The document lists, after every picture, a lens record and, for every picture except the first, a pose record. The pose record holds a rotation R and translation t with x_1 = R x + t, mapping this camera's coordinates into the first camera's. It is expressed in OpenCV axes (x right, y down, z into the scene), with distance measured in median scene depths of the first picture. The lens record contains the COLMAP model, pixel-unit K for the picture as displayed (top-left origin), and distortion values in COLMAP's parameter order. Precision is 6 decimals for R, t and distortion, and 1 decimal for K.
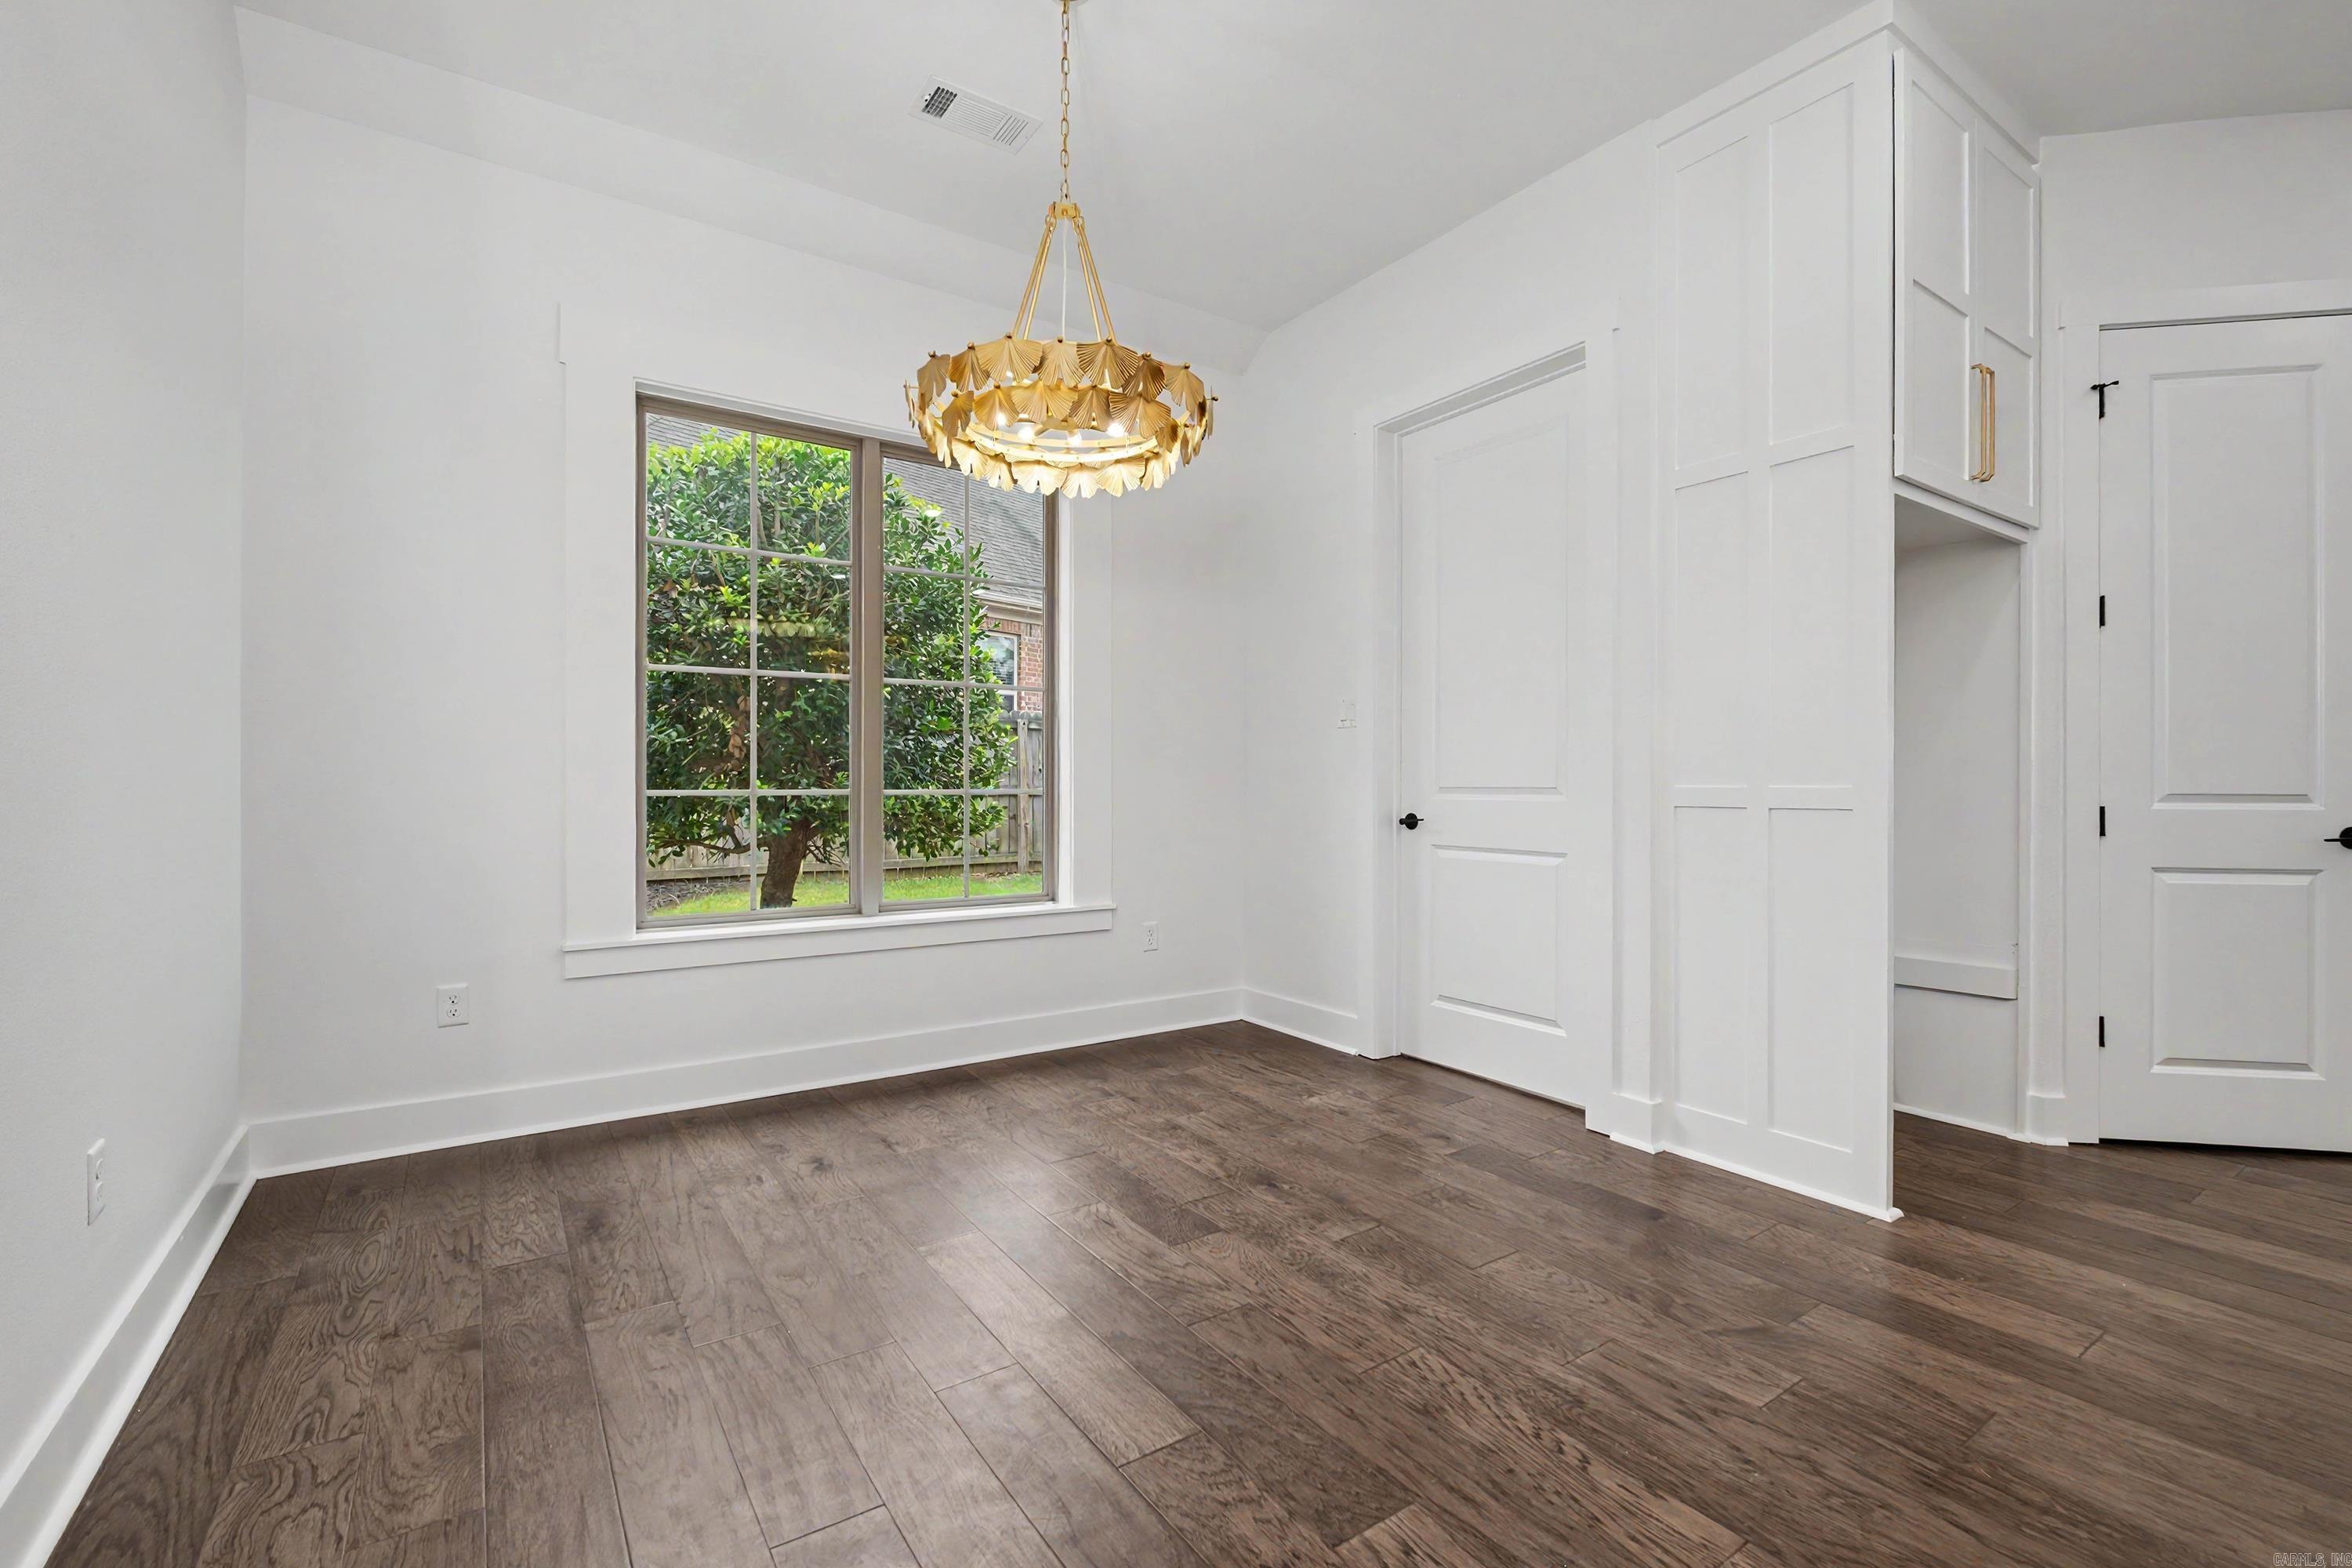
lens RADIAL K [[1026.7, 0, 1176.4], [0, 1026.7, 782.9], [0, 0, 1]] dist [0.002277, -0.003399]
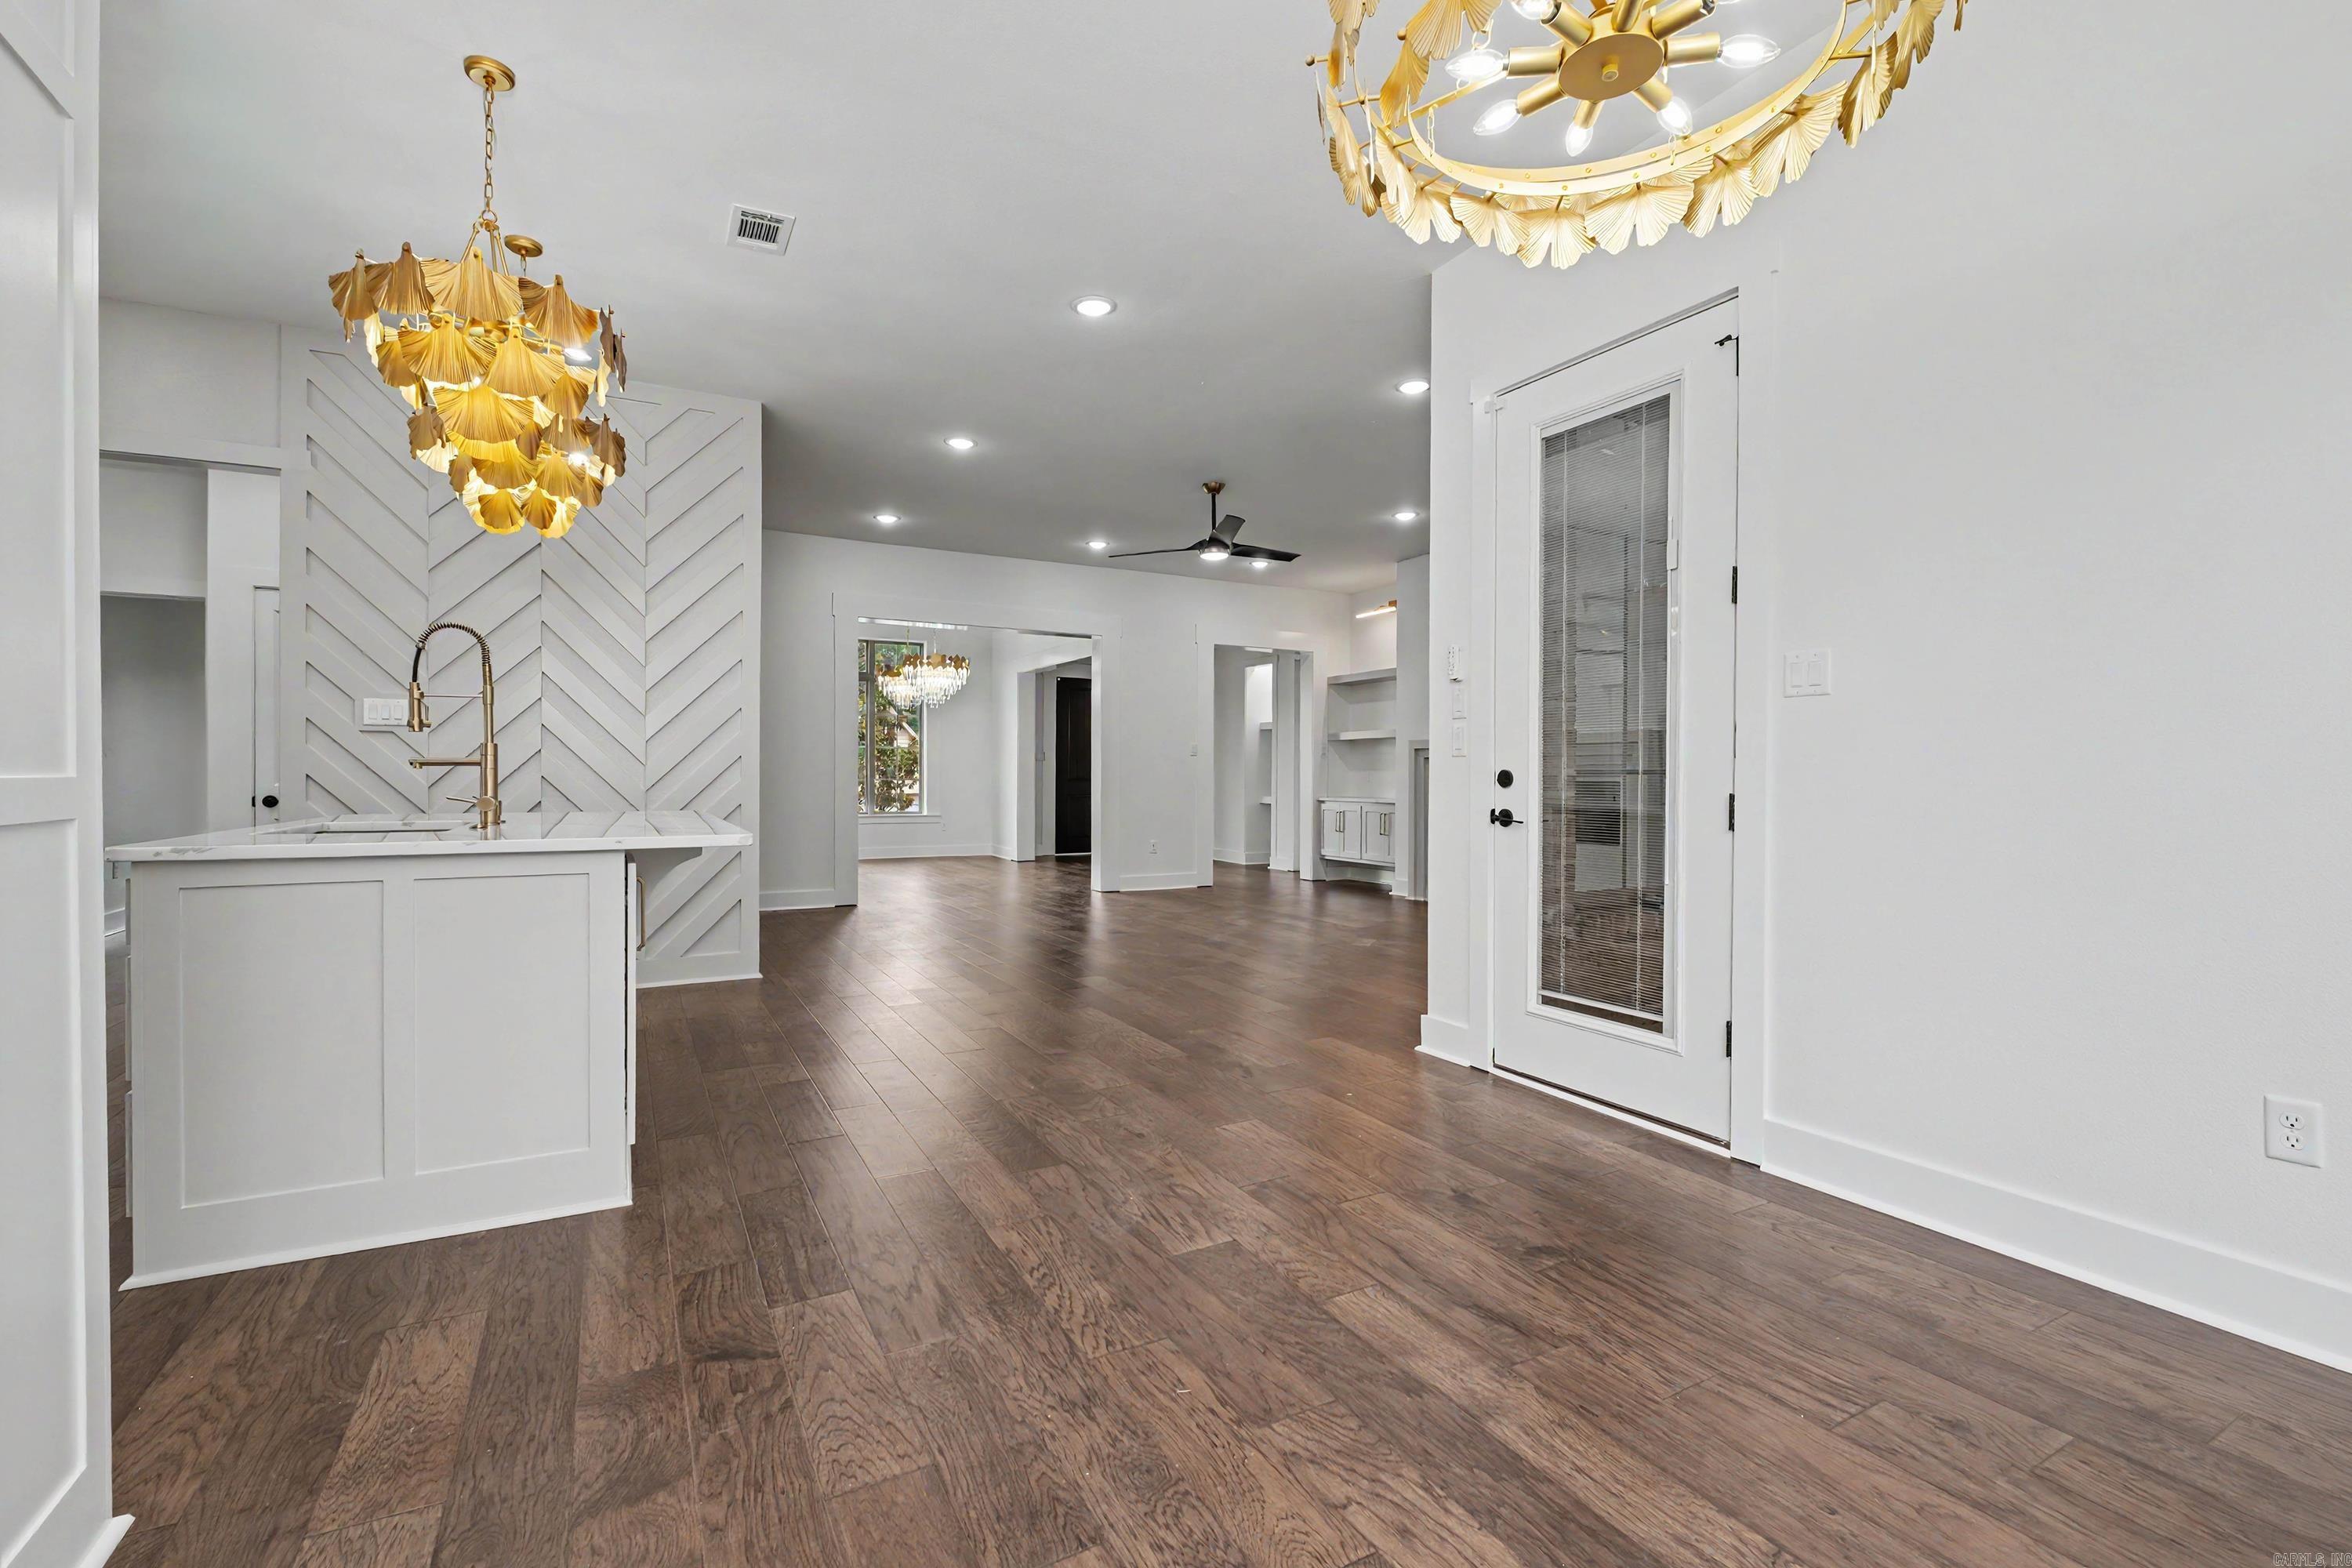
lens RADIAL K [[1026.7, 0, 1173.5], [0, 1026.7, 781.2], [0, 0, 1]] dist [0.002277, -0.003399]
pose [[-0.994927, -0.008612, 0.100232, 0.065722], [-0.007816, 0.999935, 0.008337, -0.002629], [-0.100297, 0.007511, -0.994929, 1.900056]]
